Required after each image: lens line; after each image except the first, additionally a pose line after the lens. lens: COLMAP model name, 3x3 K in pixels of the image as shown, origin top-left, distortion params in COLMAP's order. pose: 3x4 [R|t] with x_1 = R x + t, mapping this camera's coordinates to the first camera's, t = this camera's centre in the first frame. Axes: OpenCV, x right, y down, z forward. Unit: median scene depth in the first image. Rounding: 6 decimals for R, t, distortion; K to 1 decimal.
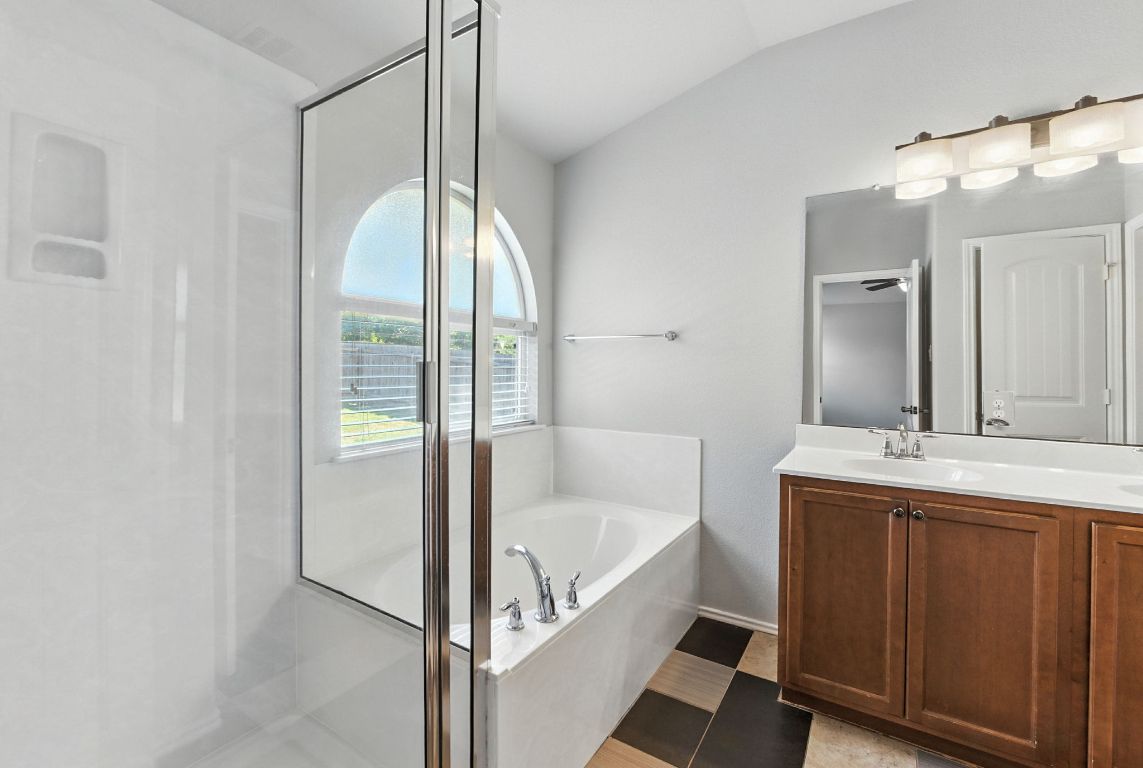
lens RADIAL K [[491.9, 0, 569.7], [0, 491.9, 377.4], [0, 0, 1]] dist [-0.015462, 0.001785]
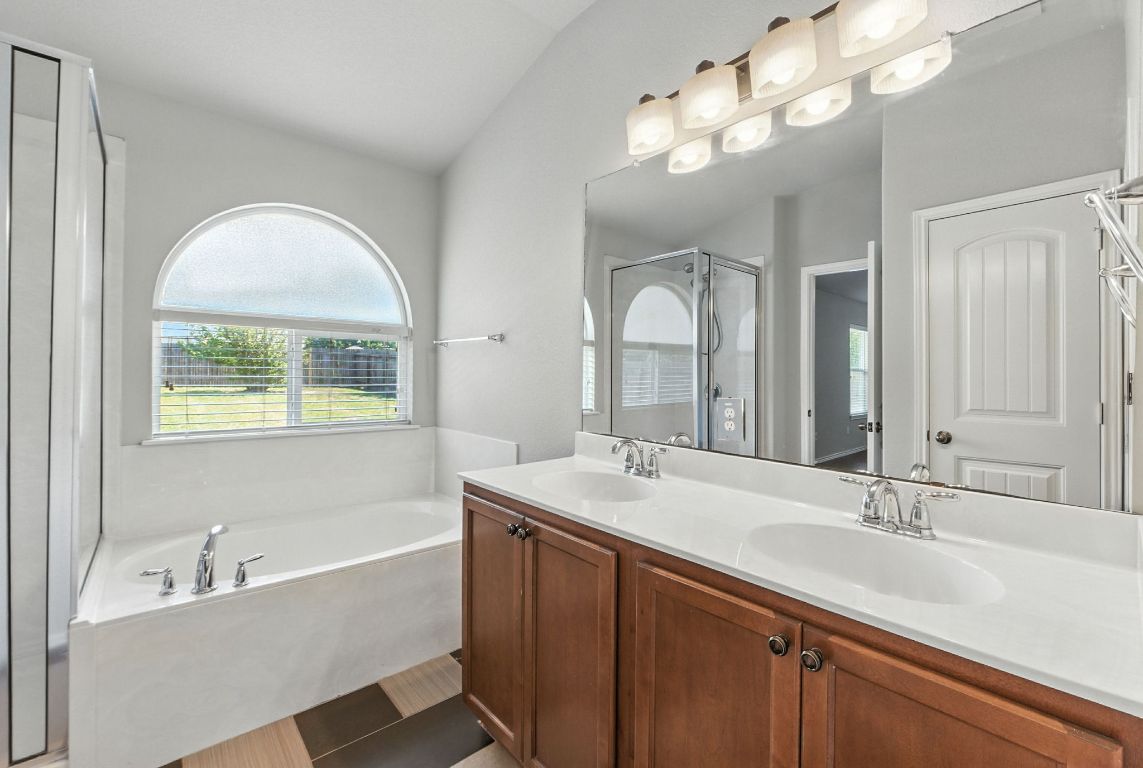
lens RADIAL K [[491.9, 0, 577.4], [0, 491.9, 377.5], [0, 0, 1]] dist [-0.015462, 0.001785]
pose [[0.958045, 0.006187, -0.286551, 0.639465], [-0.010295, 0.999865, -0.012832, 0.005354], [0.286433, 0.015244, 0.957979, 0.101939]]
